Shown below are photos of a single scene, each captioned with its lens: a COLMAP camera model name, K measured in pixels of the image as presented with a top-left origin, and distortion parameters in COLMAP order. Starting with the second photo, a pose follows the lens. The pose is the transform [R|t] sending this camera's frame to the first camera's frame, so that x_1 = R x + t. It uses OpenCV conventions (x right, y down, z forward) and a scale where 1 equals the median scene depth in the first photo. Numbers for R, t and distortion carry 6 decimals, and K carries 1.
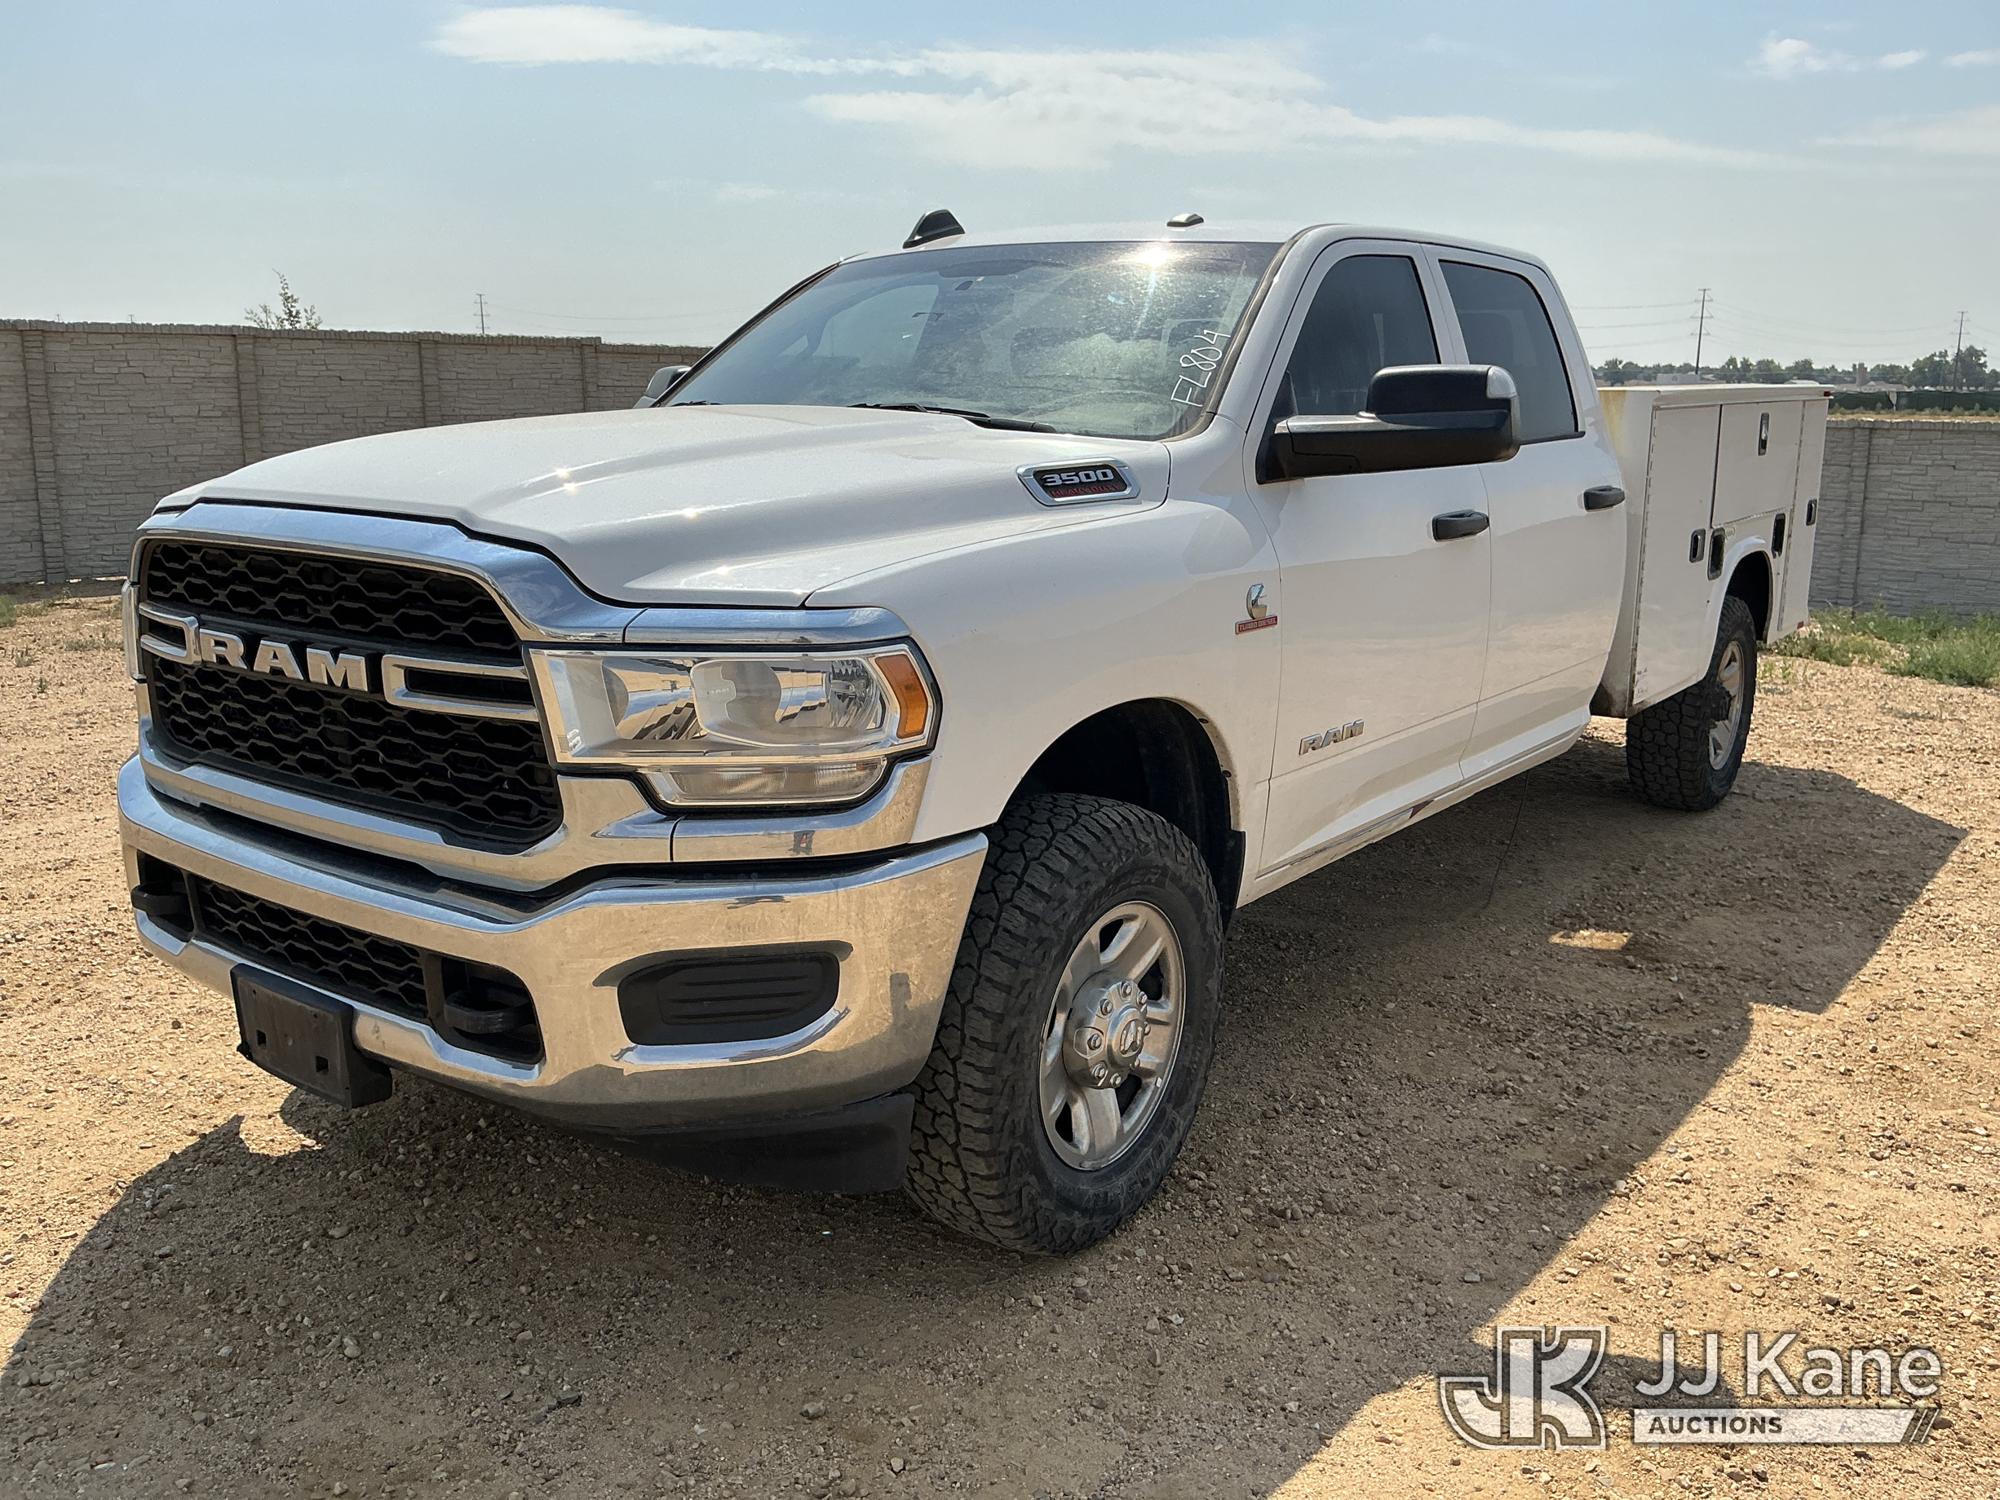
lens RADIAL K [[1778.7, 0, 991.3], [0, 1778.7, 770.5], [0, 0, 1]] dist [0.047569, -0.058375]
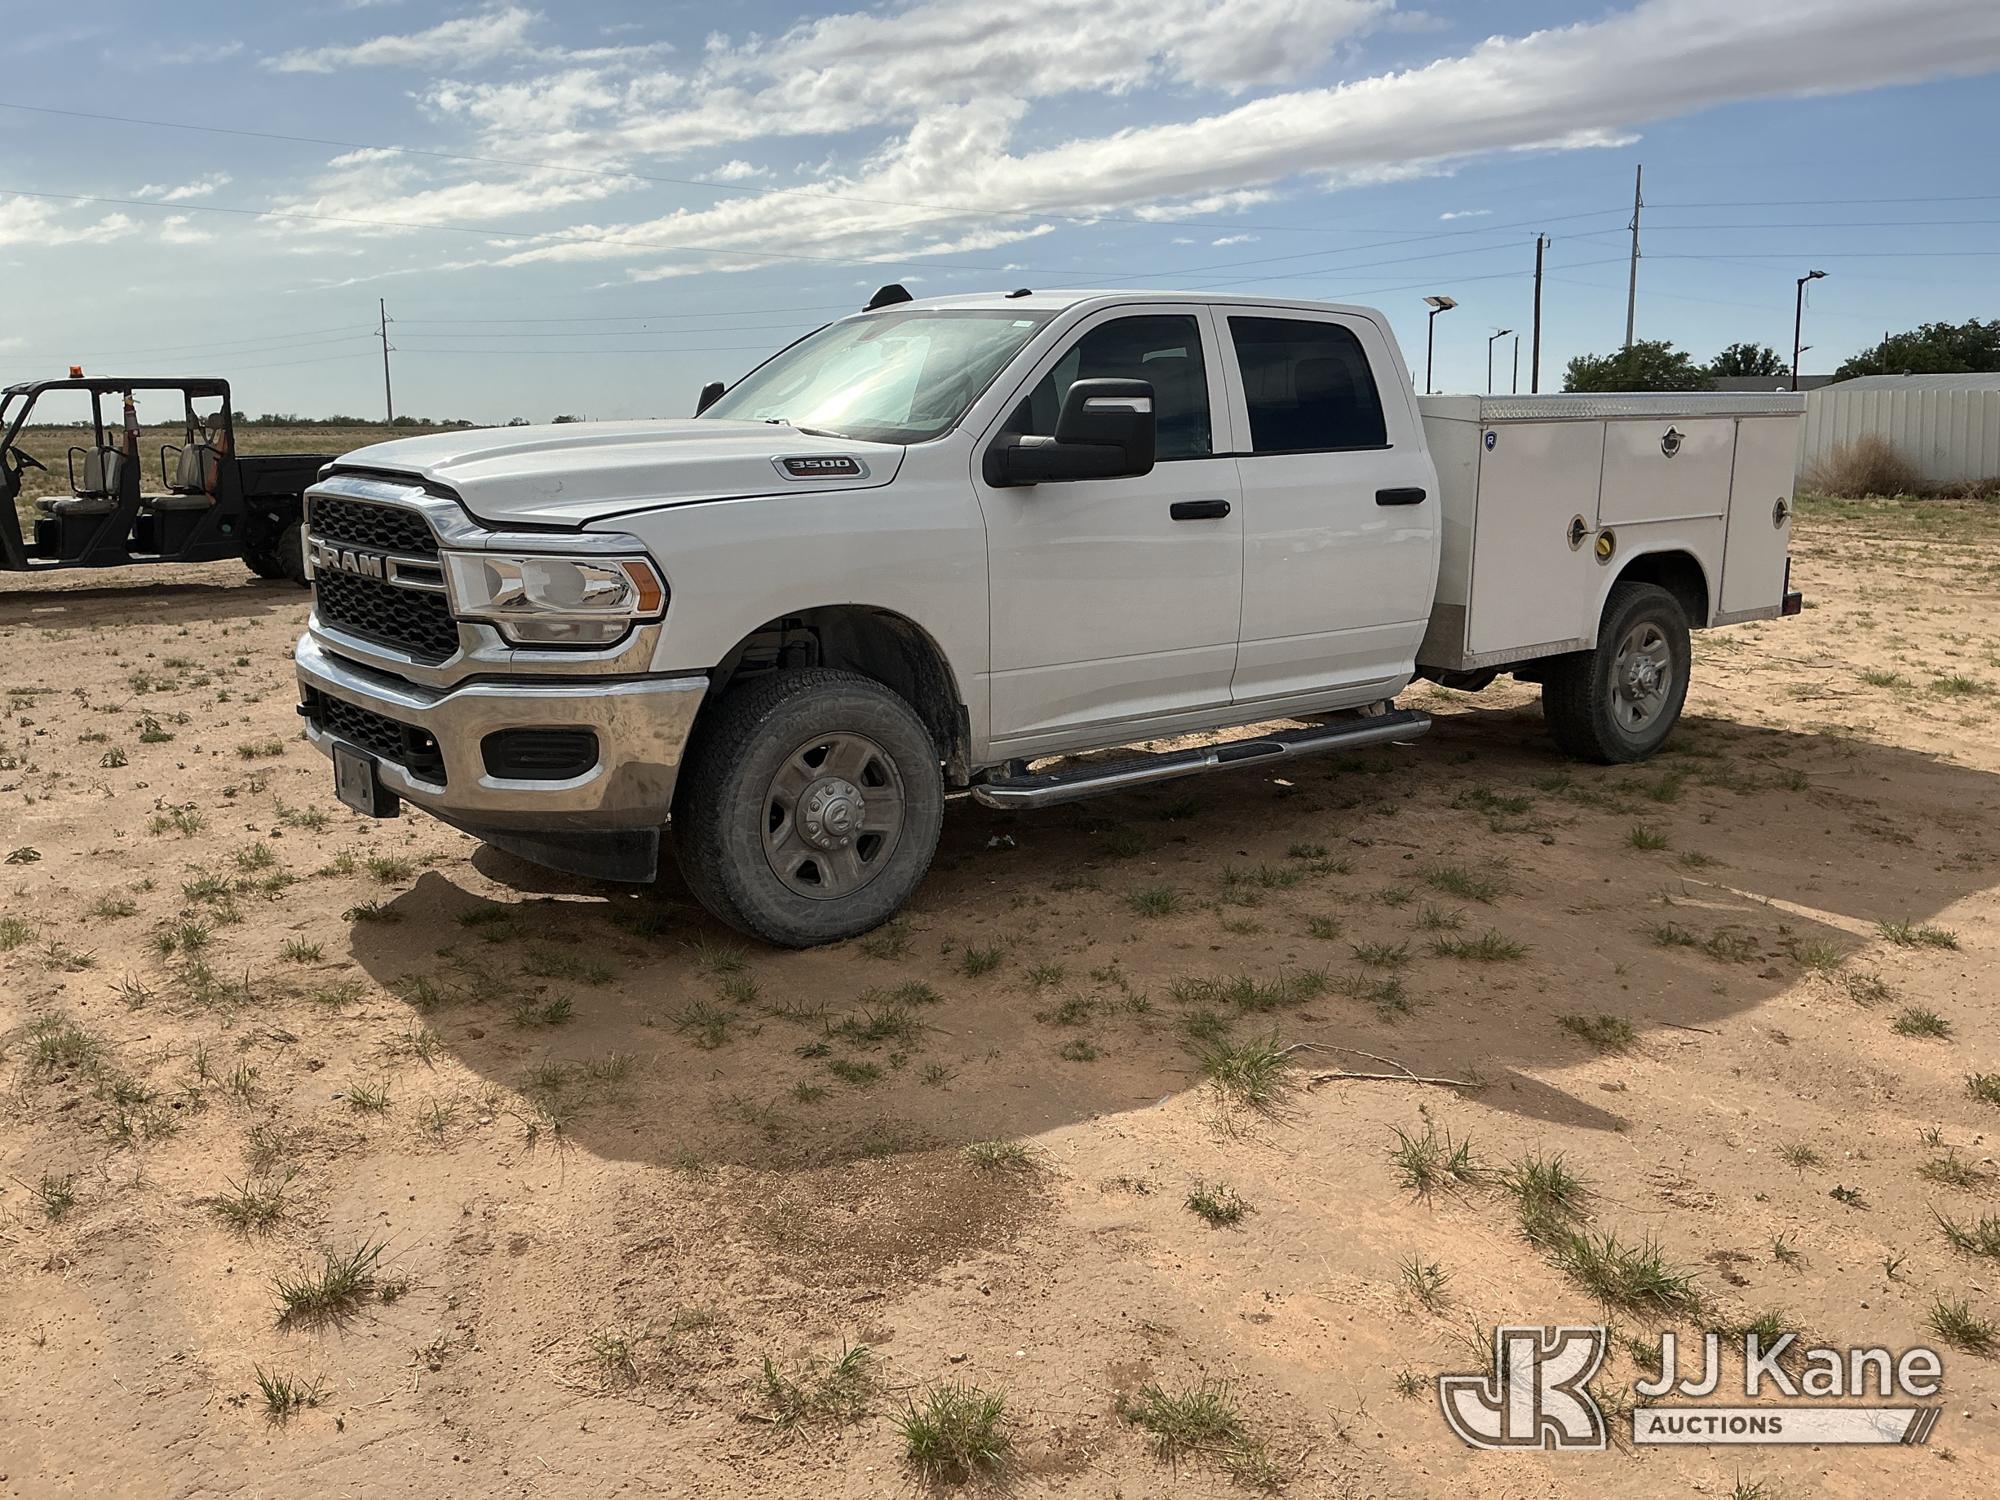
lens RADIAL K [[1778.7, 0, 1009.2], [0, 1778.7, 749.3], [0, 0, 1]] dist [0.047569, -0.058375]
pose [[0.969315, 0.044923, -0.241684, 0.696164], [-0.050067, 0.998630, -0.015181, 0.122400], [0.240671, 0.026816, 0.970236, -0.577889]]
